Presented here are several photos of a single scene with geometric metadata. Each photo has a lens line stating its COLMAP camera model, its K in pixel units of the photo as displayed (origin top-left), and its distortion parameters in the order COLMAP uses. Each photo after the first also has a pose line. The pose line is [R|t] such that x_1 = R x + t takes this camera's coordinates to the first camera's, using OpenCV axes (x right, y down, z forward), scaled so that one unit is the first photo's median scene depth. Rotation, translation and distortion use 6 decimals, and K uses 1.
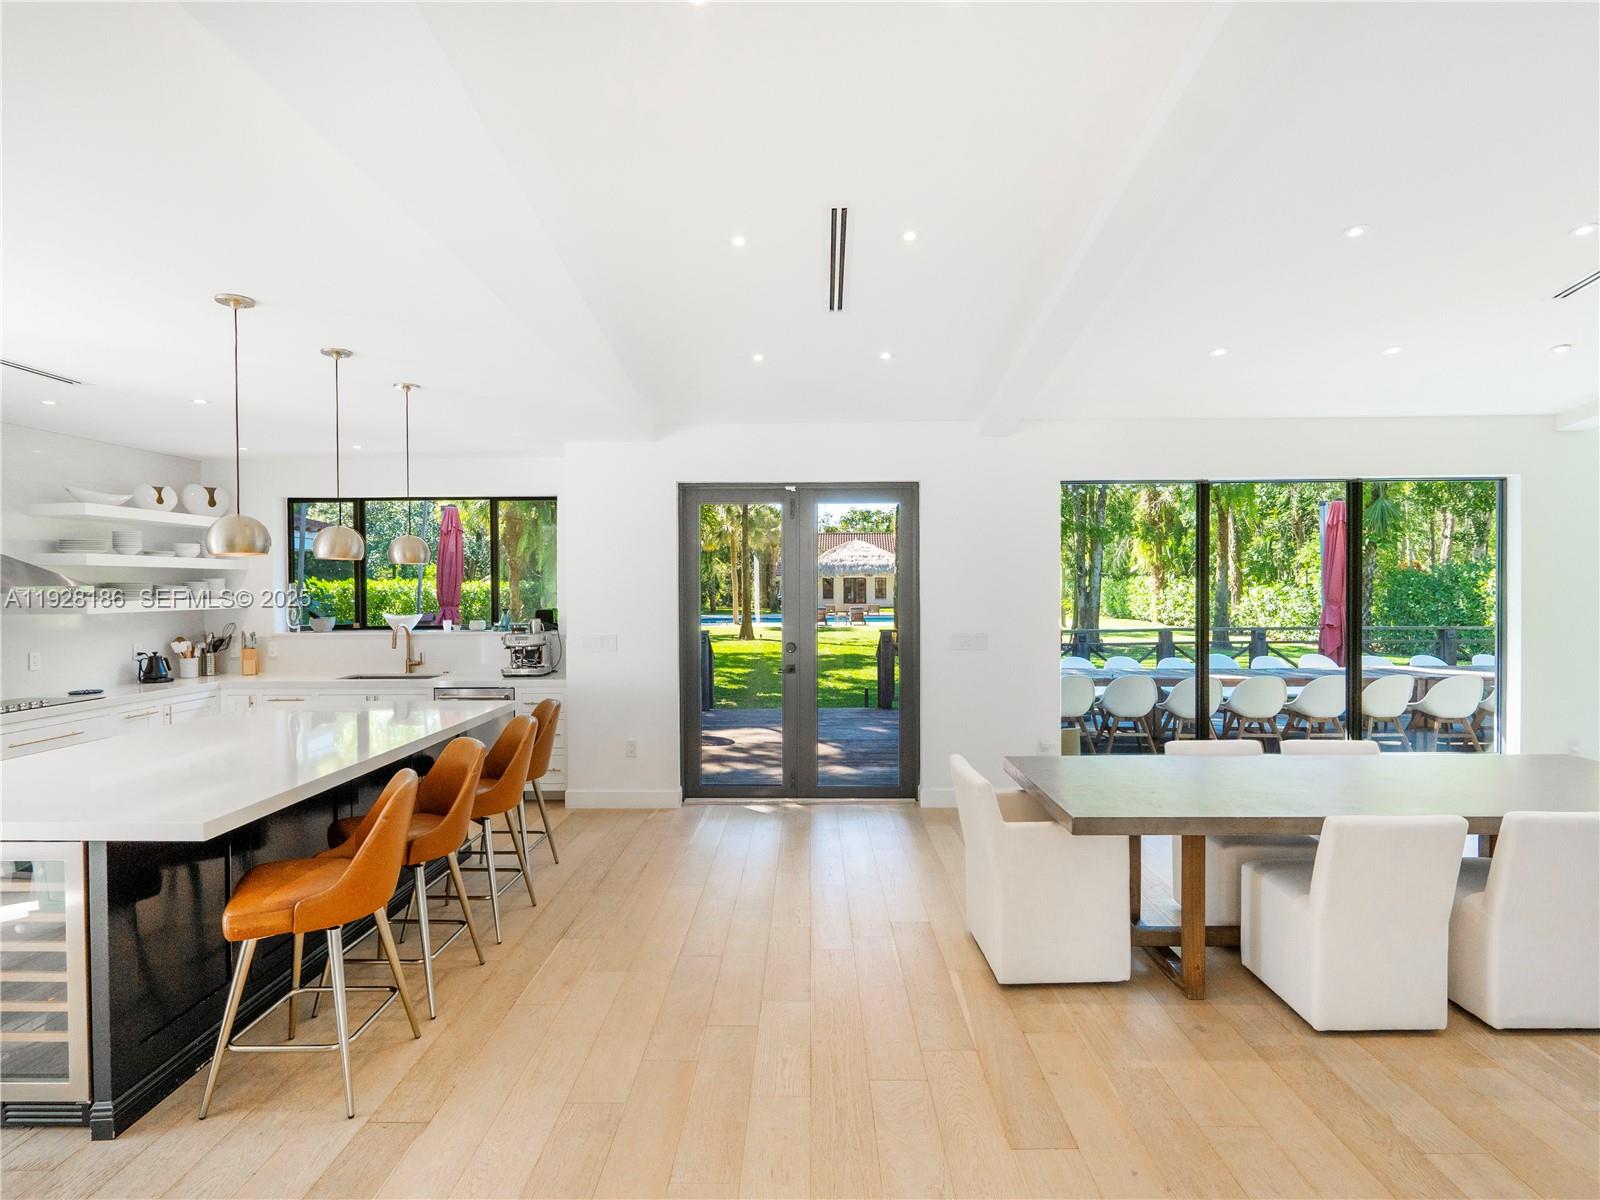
lens RADIAL K [[769.8, 0, 800.0], [0, 769.8, 600.0], [0, 0, 1]] dist [-0.077705, 0.023604]
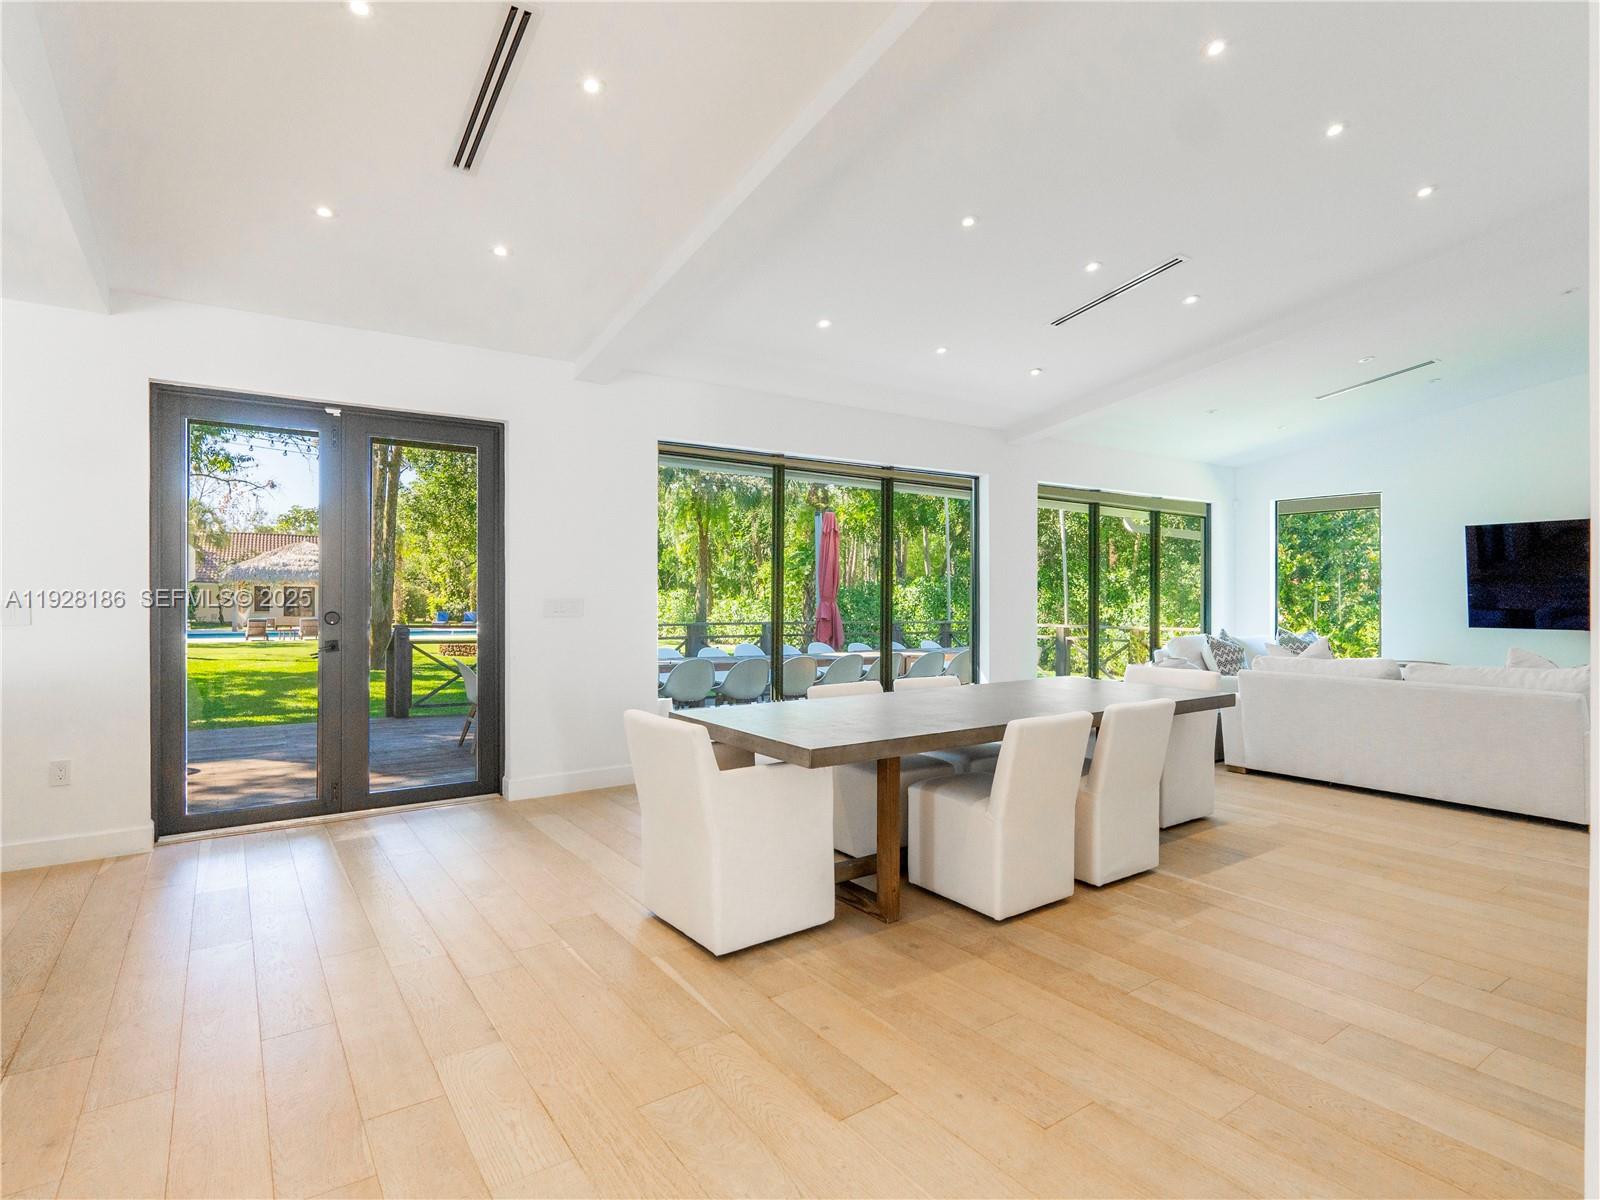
lens RADIAL K [[775.4, 0, 800.0], [0, 775.4, 600.0], [0, 0, 1]] dist [-0.038798, -0.000585]
pose [[0.799681, 0.010101, 0.600340, -0.194366], [-0.001570, 0.999890, -0.014733, 0.110552], [-0.600423, 0.010840, 0.799609, 0.224245]]
